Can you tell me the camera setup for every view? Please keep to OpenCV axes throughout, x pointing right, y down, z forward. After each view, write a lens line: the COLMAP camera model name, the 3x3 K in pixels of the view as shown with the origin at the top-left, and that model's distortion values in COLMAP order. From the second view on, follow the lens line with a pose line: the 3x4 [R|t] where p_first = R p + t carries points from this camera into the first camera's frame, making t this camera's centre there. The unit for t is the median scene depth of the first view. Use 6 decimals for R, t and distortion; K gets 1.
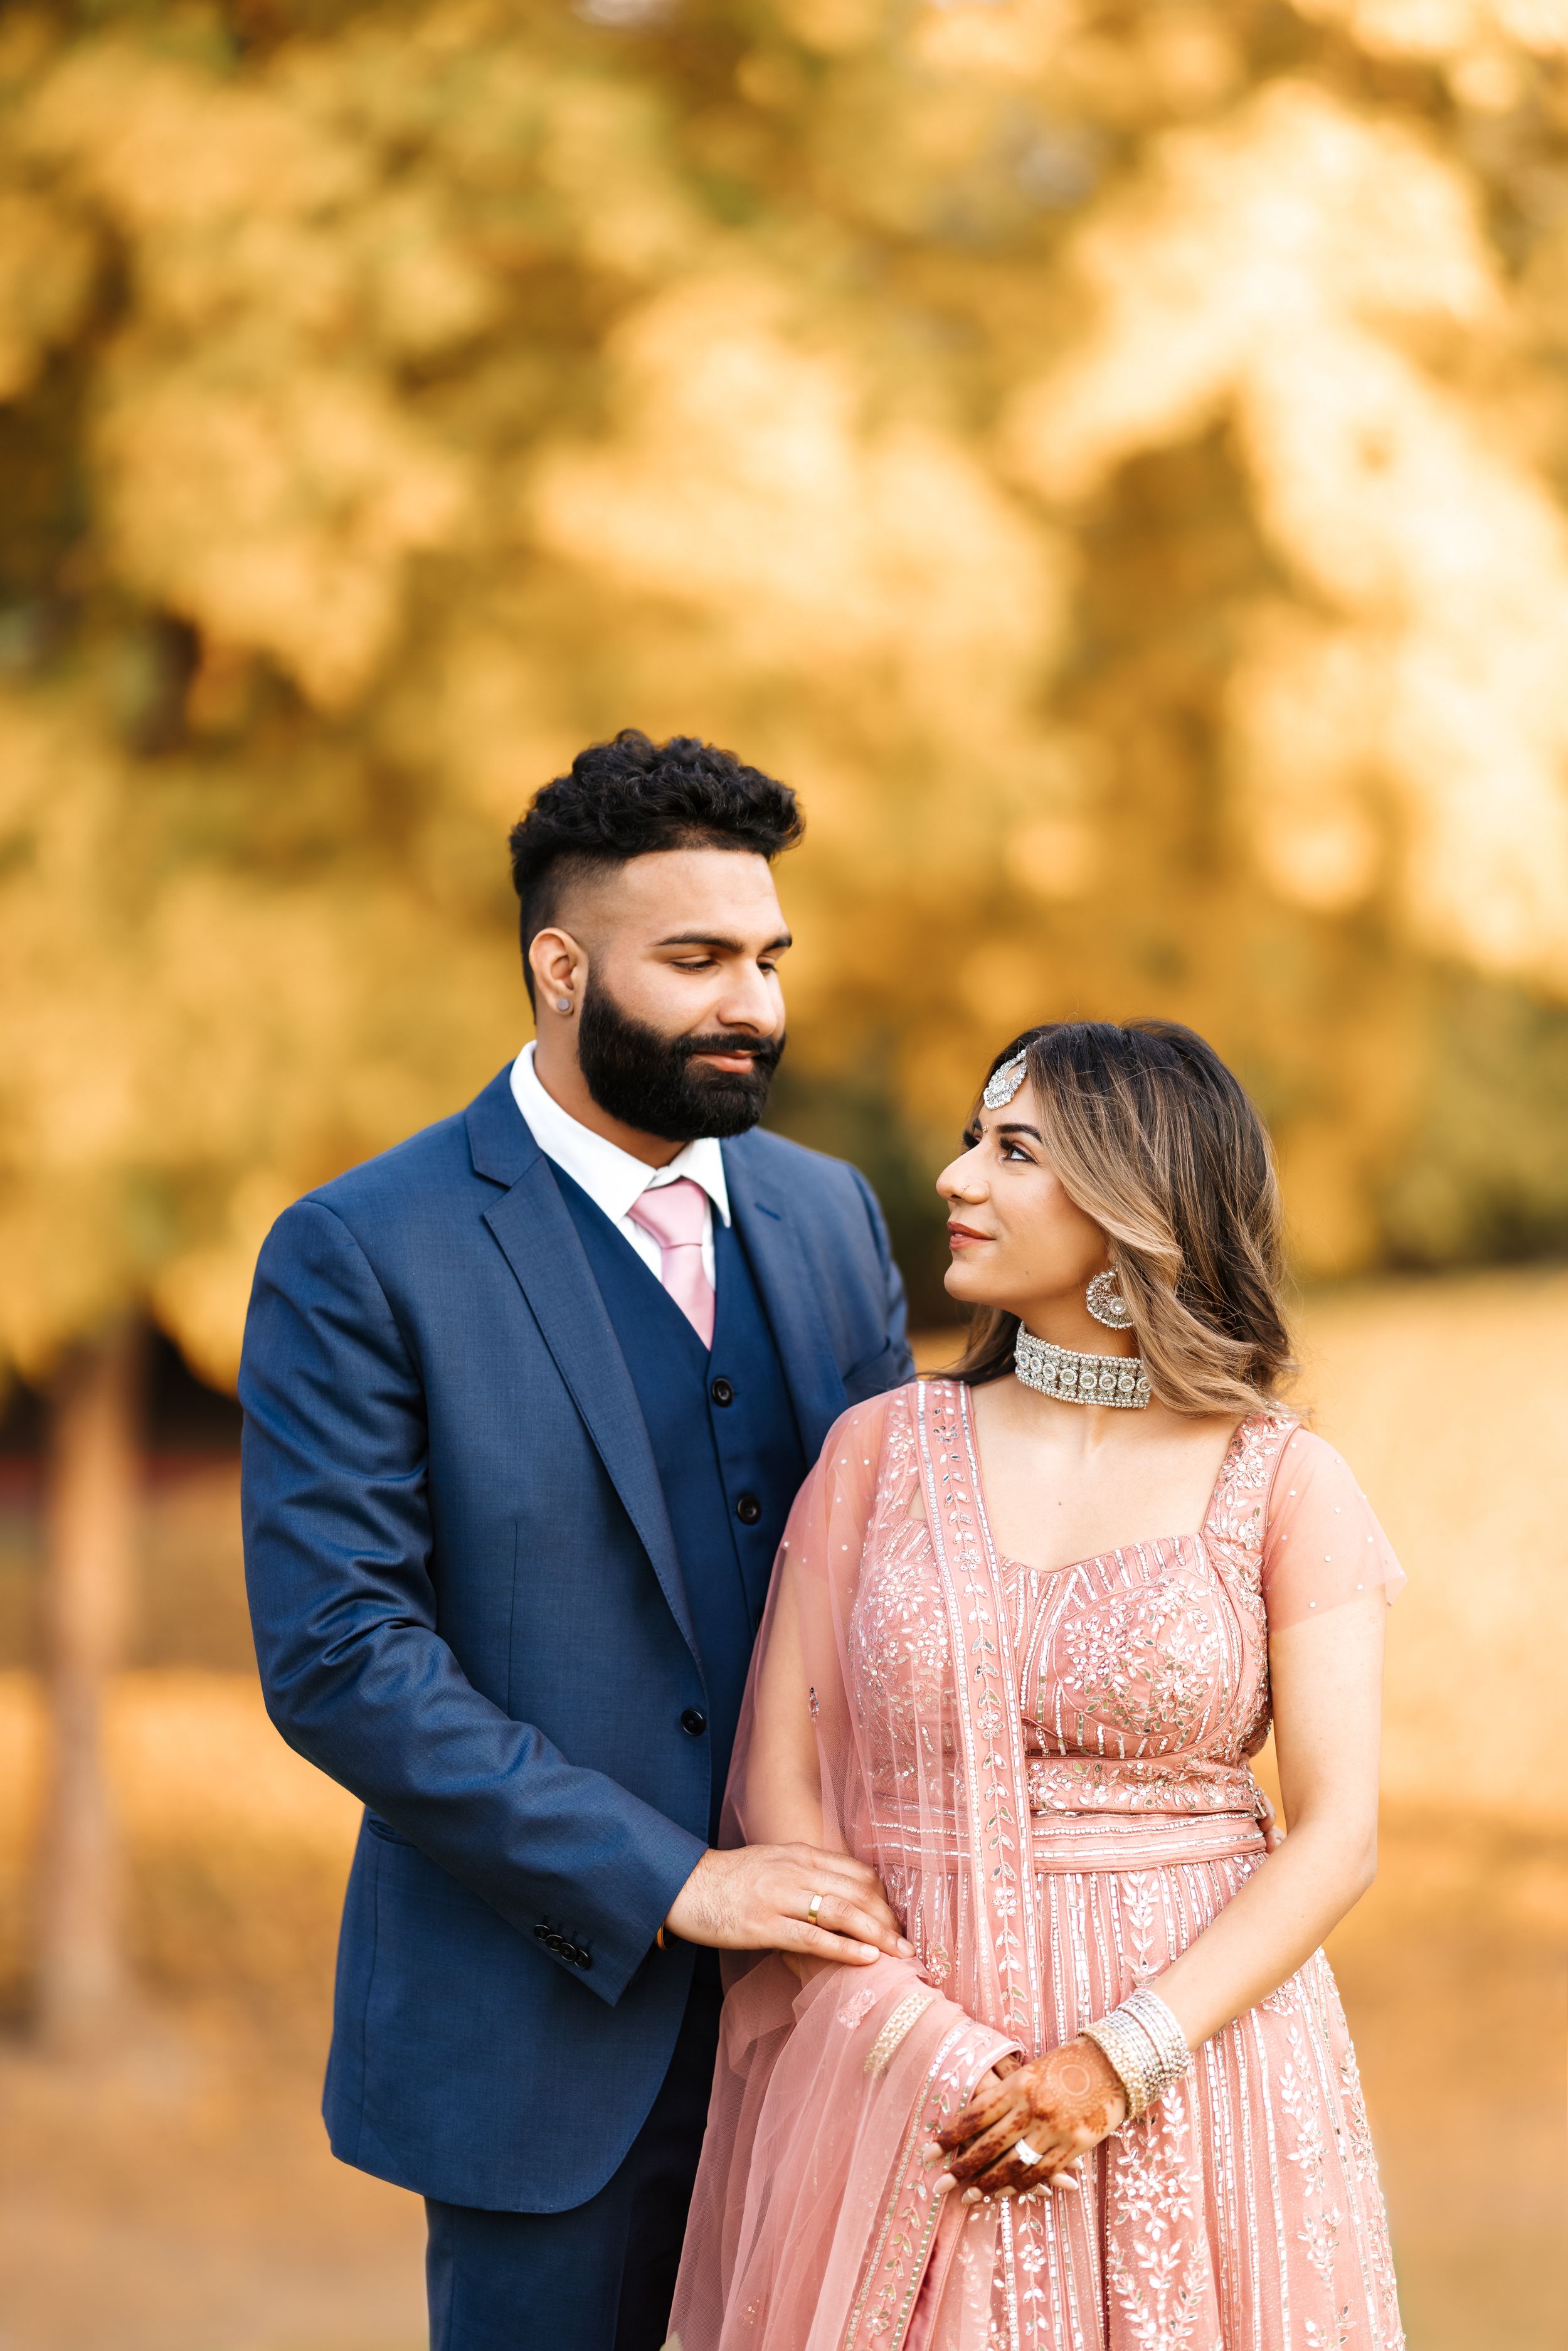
lens RADIAL K [[9093.7, 0, 785.1], [0, 9093.7, 908.8], [0, 0, 1]] dist [-1.815900, 90.142655]
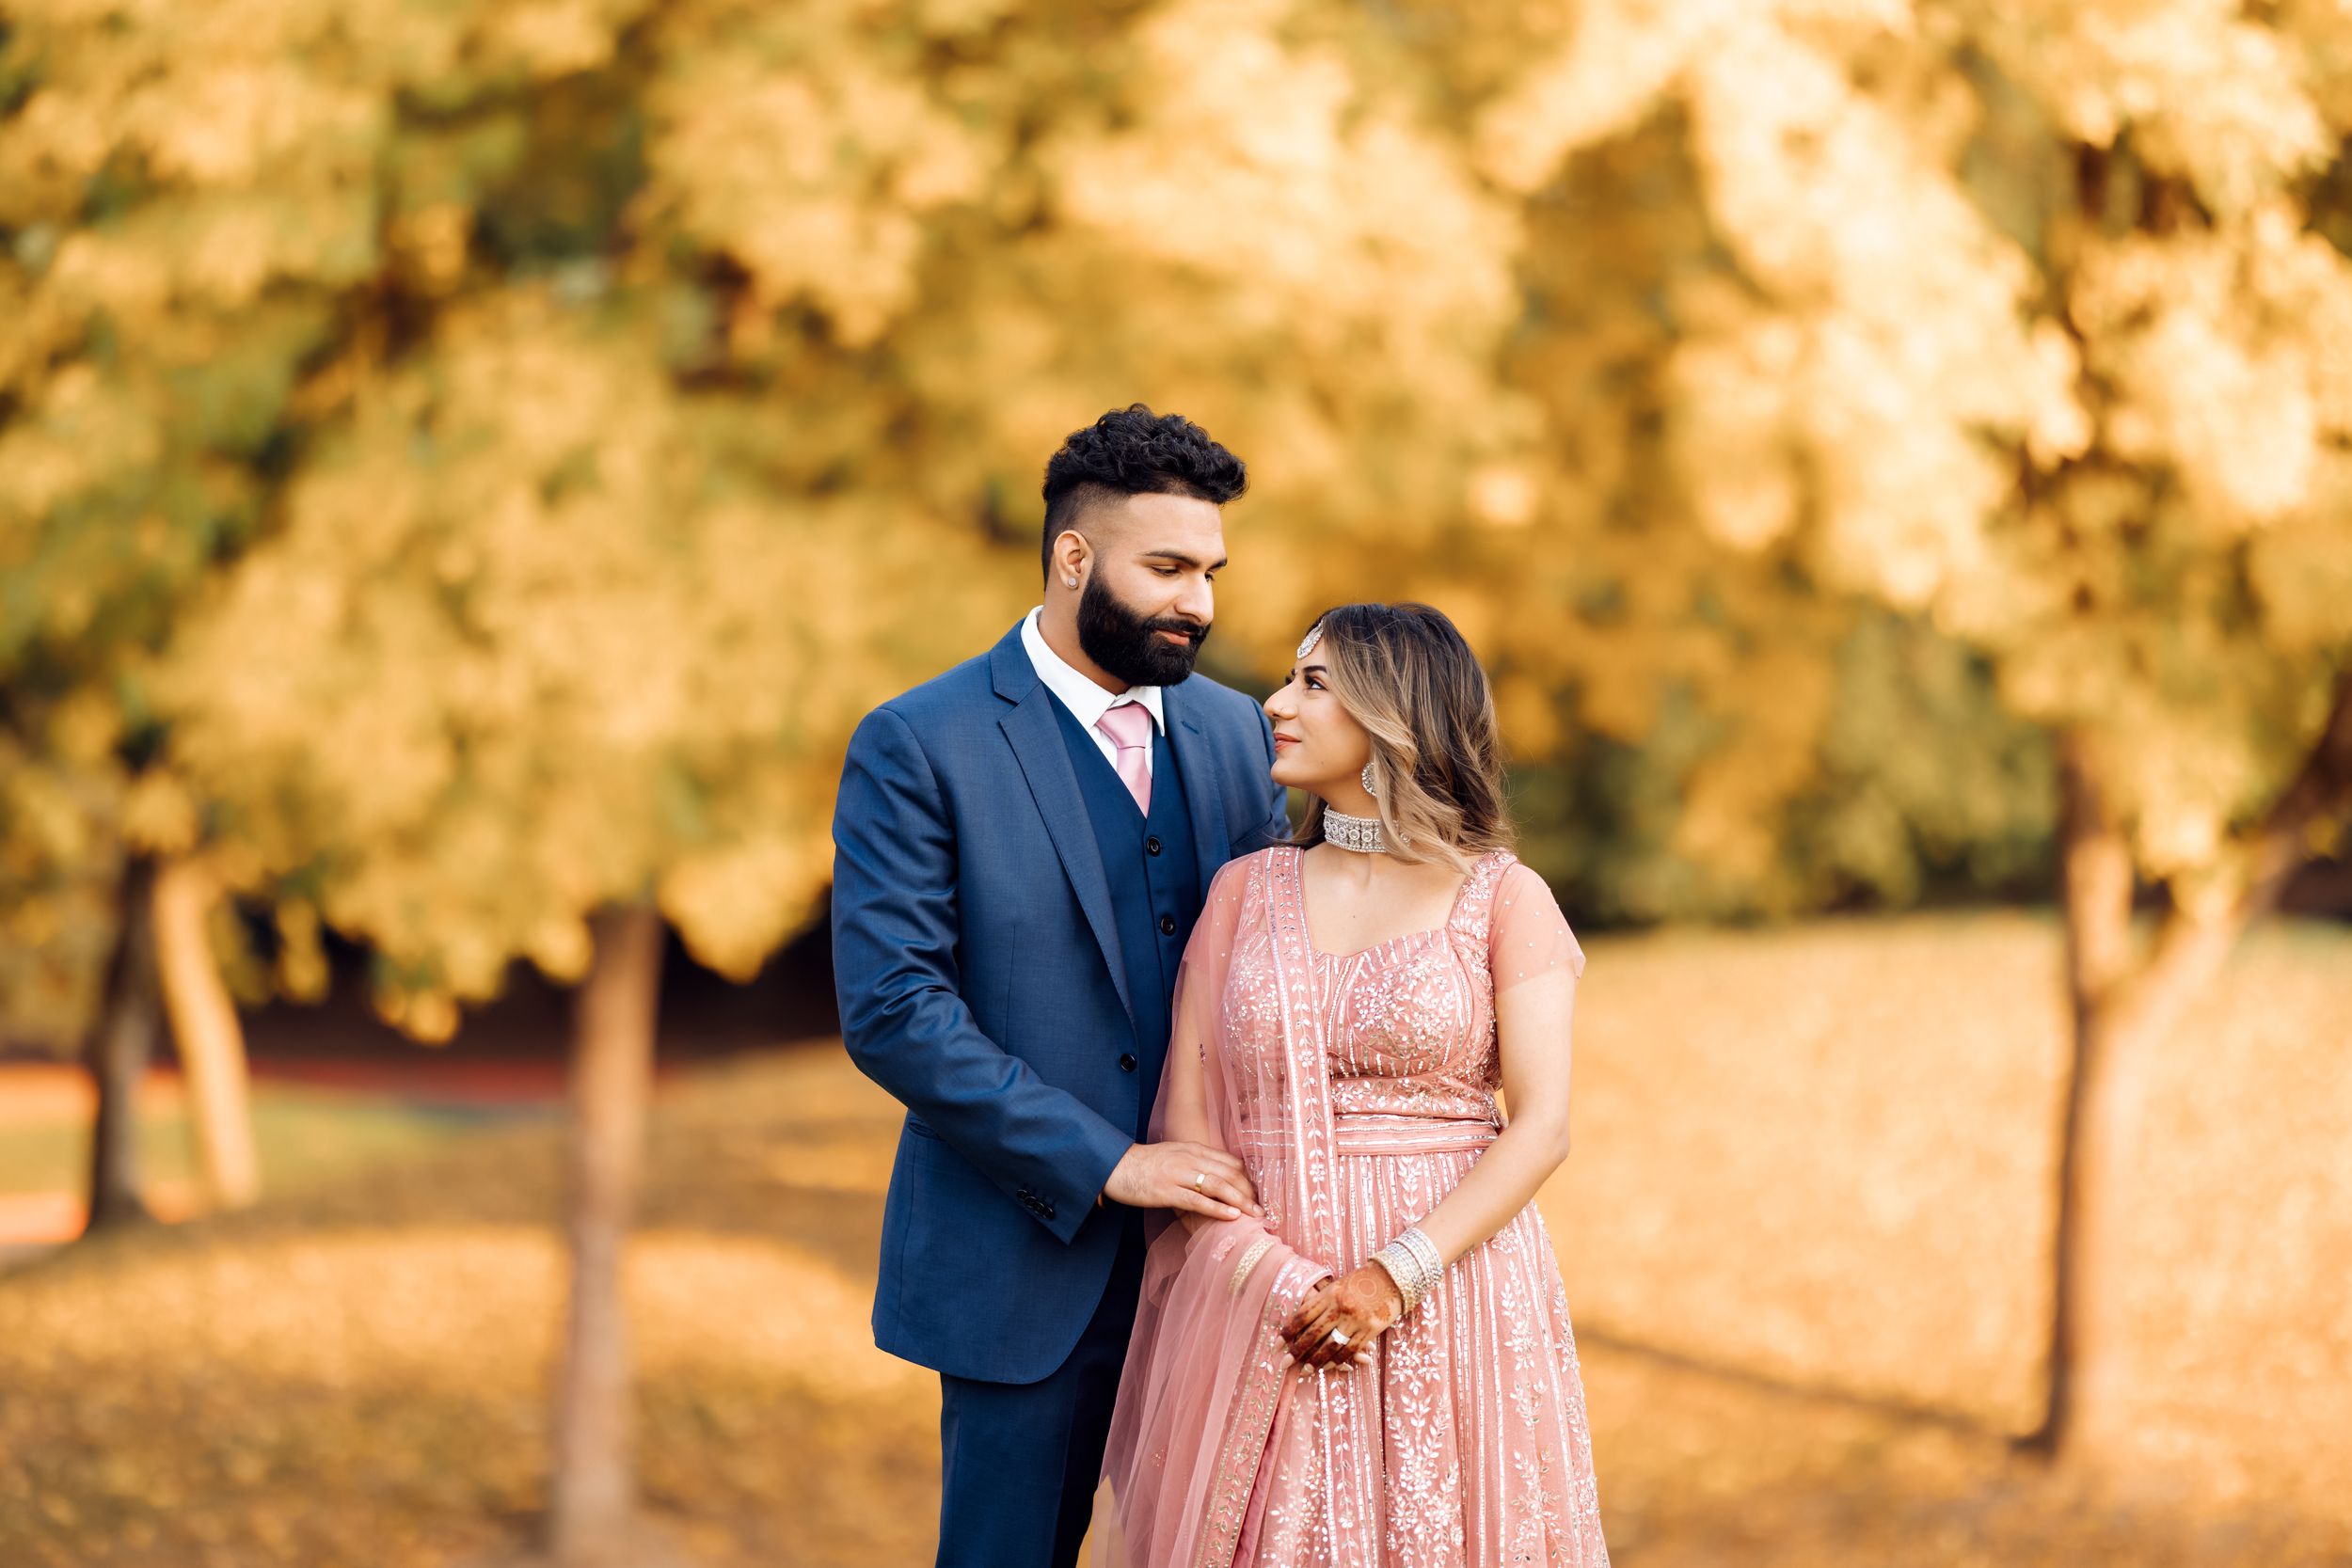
lens RADIAL K [[9238.3, 0, 1176.0], [0, 9238.3, 784.0], [0, 0, 1]] dist [1.275372, 0.032115]
pose [[0.999414, 0.031840, -0.012552, 0.016014], [-0.031512, 0.999178, 0.025488, 0.003958], [0.013353, -0.025078, 0.999596, -0.548265]]
